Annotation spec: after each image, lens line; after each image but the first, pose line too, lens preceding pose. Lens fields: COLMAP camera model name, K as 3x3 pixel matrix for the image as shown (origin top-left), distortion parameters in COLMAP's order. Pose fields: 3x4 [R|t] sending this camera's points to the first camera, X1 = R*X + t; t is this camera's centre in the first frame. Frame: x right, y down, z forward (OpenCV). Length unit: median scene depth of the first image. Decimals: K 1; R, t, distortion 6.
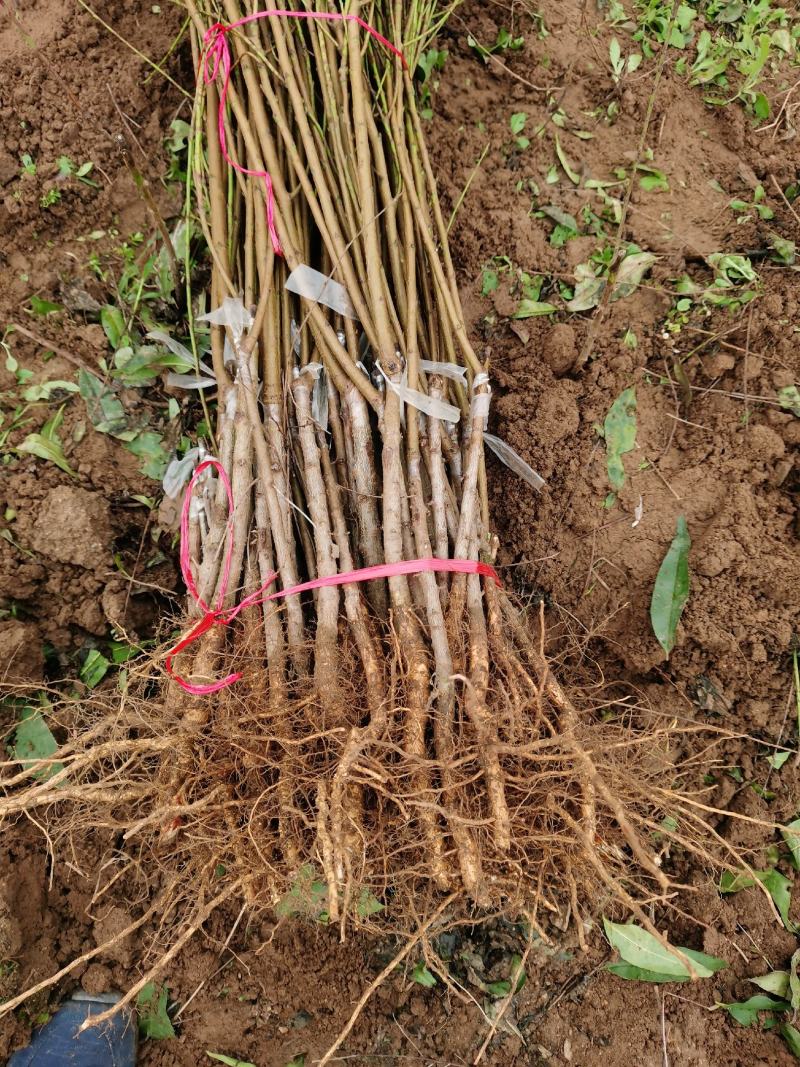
lens RADIAL K [[827.3, 0, 397.7], [0, 827.3, 533.8], [0, 0, 1]] dist [0.031794, -0.012096]
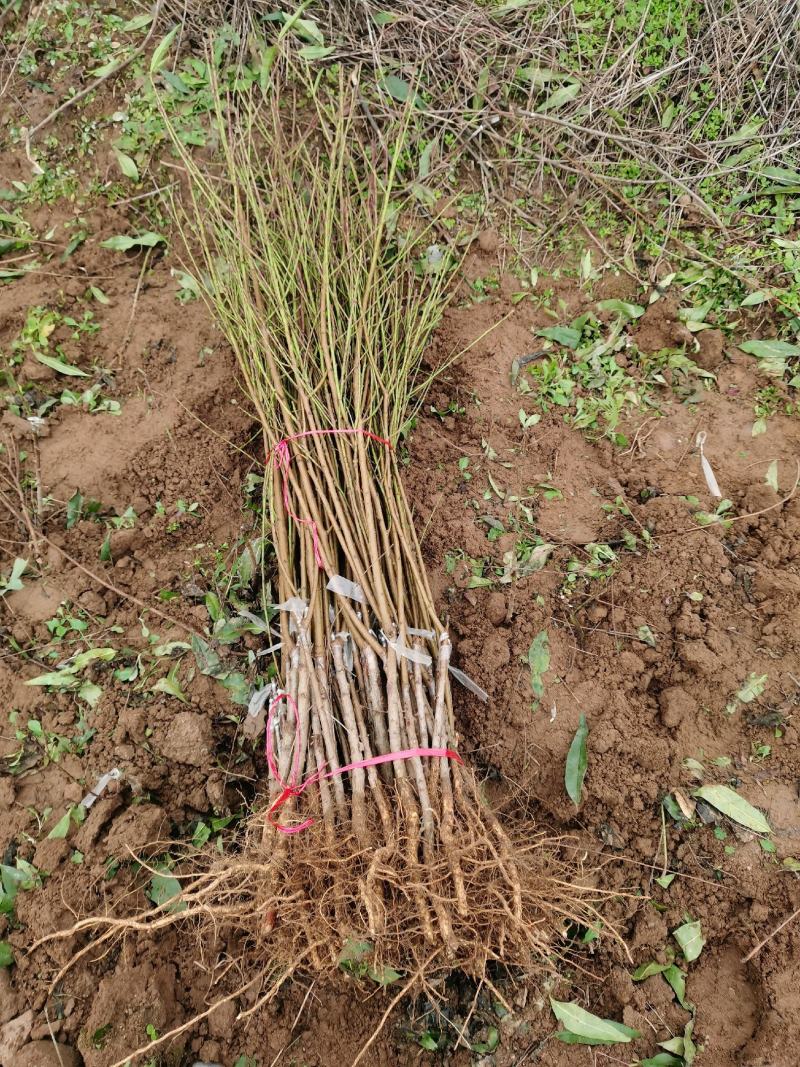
lens RADIAL K [[827.3, 0, 397.7], [0, 827.3, 533.8], [0, 0, 1]] dist [0.031794, -0.012096]
pose [[0.998997, -0.044785, 0.000358, 0.014360], [0.043694, 0.972827, -0.227371, -0.010807], [0.009835, 0.227159, 0.973808, -0.596514]]
